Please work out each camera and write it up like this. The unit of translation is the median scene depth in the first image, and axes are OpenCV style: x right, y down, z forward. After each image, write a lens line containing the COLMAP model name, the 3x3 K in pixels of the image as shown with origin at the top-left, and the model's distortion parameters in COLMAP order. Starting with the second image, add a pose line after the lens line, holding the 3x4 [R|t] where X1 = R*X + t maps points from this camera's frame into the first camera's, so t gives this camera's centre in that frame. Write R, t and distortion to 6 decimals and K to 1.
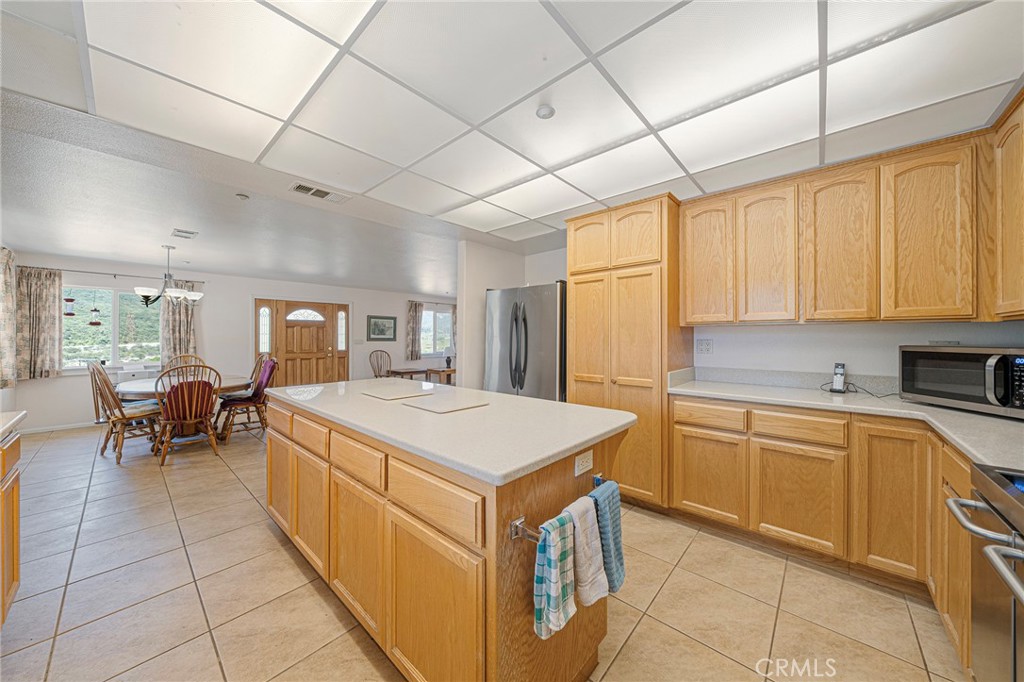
lens RADIAL K [[349.8, 0, 506.9], [0, 349.8, 337.6], [0, 0, 1]] dist [-0.000768, -0.000037]
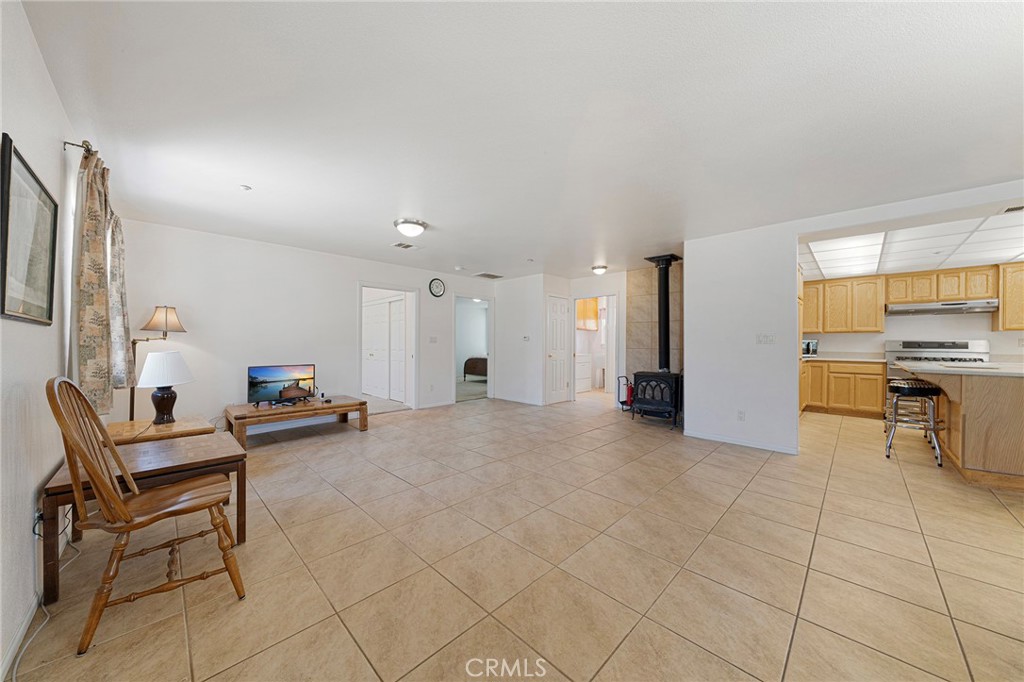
lens RADIAL K [[351.1, 0, 505.4], [0, 351.1, 347.5], [0, 0, 1]] dist [-0.002722, -0.000102]
pose [[0.055085, -0.007457, 0.998454, -0.522286], [-0.005933, 0.999952, 0.007796, 0.019436], [-0.998464, -0.006353, 0.055038, 0.787123]]
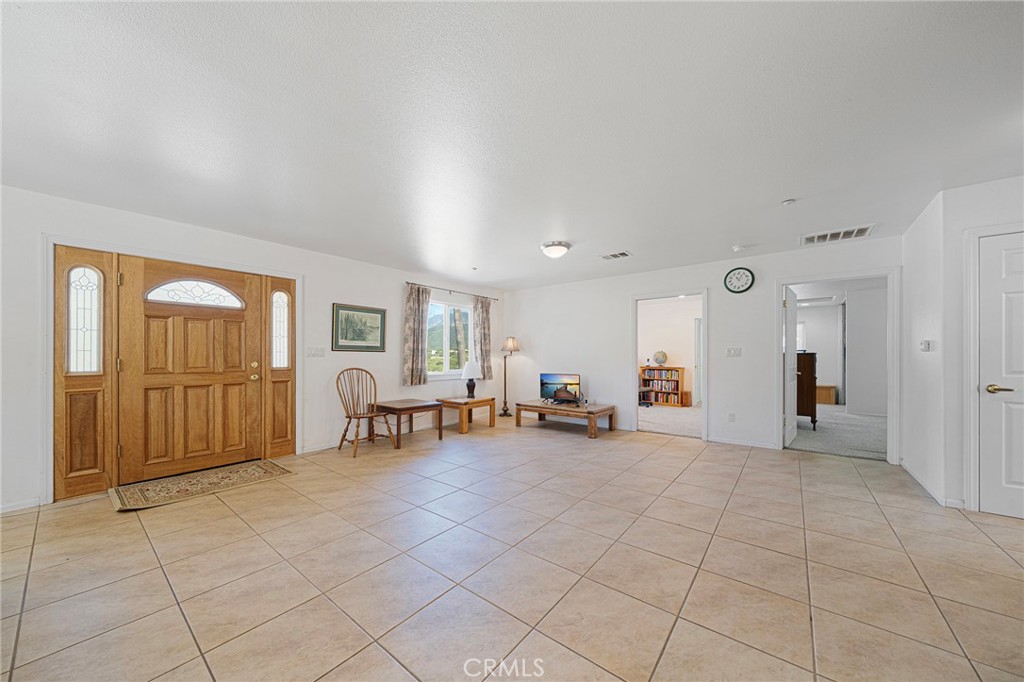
lens RADIAL K [[356.1, 0, 503.6], [0, 356.1, 355.0], [0, 0, 1]] dist [-0.001594, -0.000129]
pose [[0.998522, 0.003126, 0.054257, -0.165153], [-0.003076, 0.999995, -0.001013, 0.015701], [-0.054260, 0.000844, 0.998526, 0.437098]]
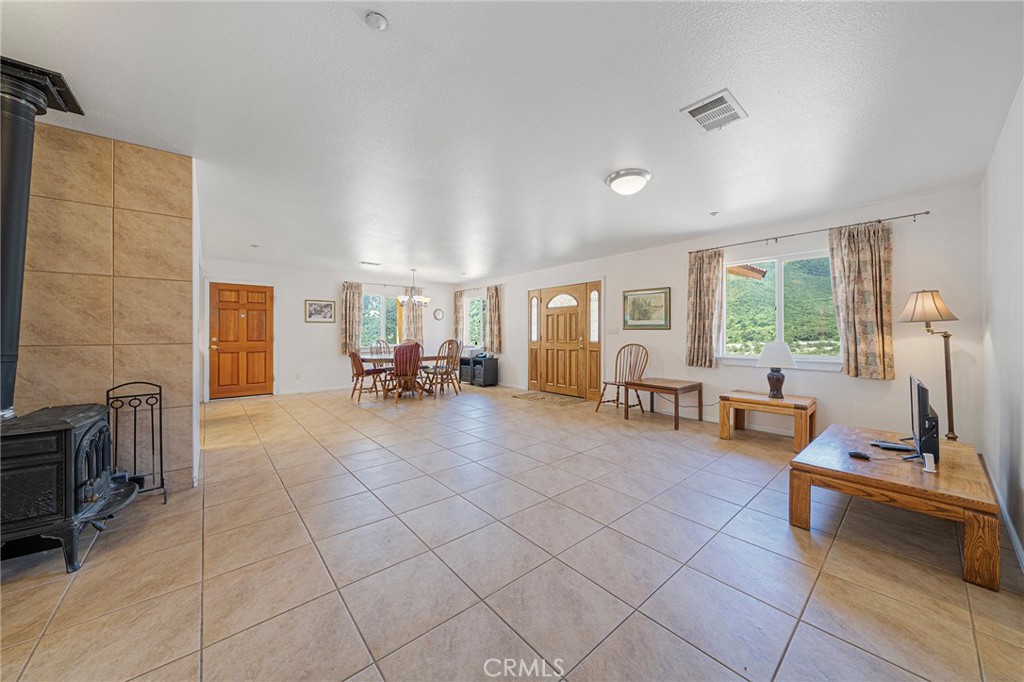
lens RADIAL K [[357.6, 0, 510.6], [0, 357.6, 333.2], [0, 0, 1]] dist [0.000173, 0.000012]
pose [[-0.129906, -0.001845, -0.991525, 0.309044], [0.000989, 0.999998, -0.001990, 0.017580], [0.991526, -0.001239, -0.129904, 0.868770]]
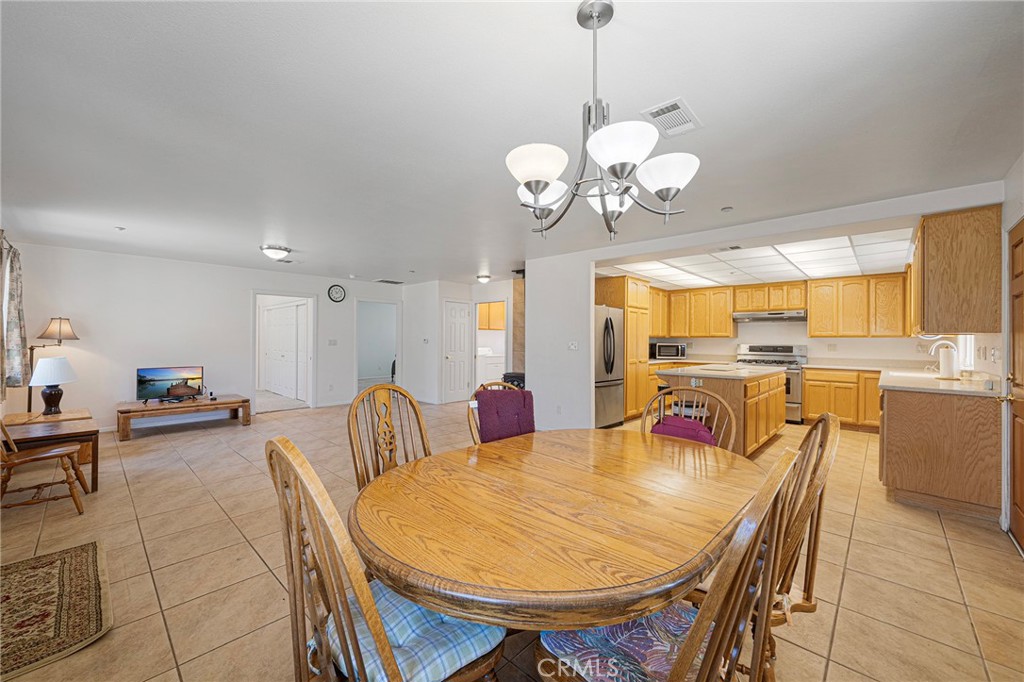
lens RADIAL K [[398.8, 0, 506.6], [0, 398.8, 341.4], [0, 0, 1]] dist [-0.000569, 0.000064]
pose [[0.026316, -0.001016, 0.999653, -0.681157], [-0.007976, 0.999967, 0.001227, 0.002657], [-0.999622, -0.008005, 0.026307, 0.558456]]
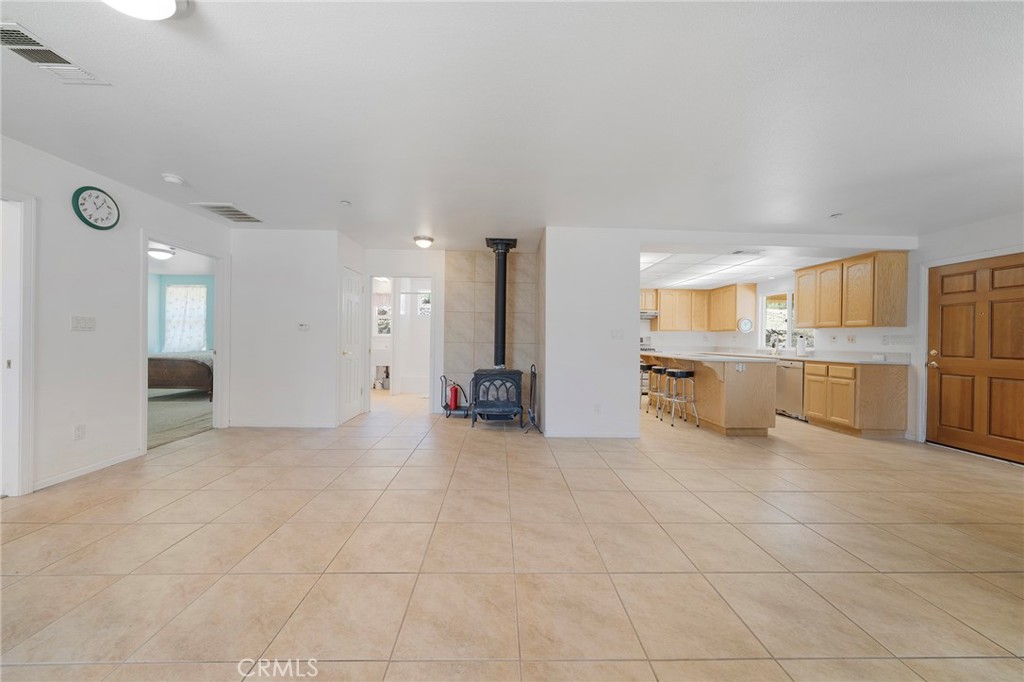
lens RADIAL K [[346.8, 0, 507.9], [0, 346.8, 341.7], [0, 0, 1]] dist [-0.003056, -0.000122]
pose [[-0.687649, -0.015286, 0.725883, -0.290410], [-0.014761, 0.999866, 0.007072, 0.018711], [-0.725893, -0.005852, -0.687782, 0.918415]]
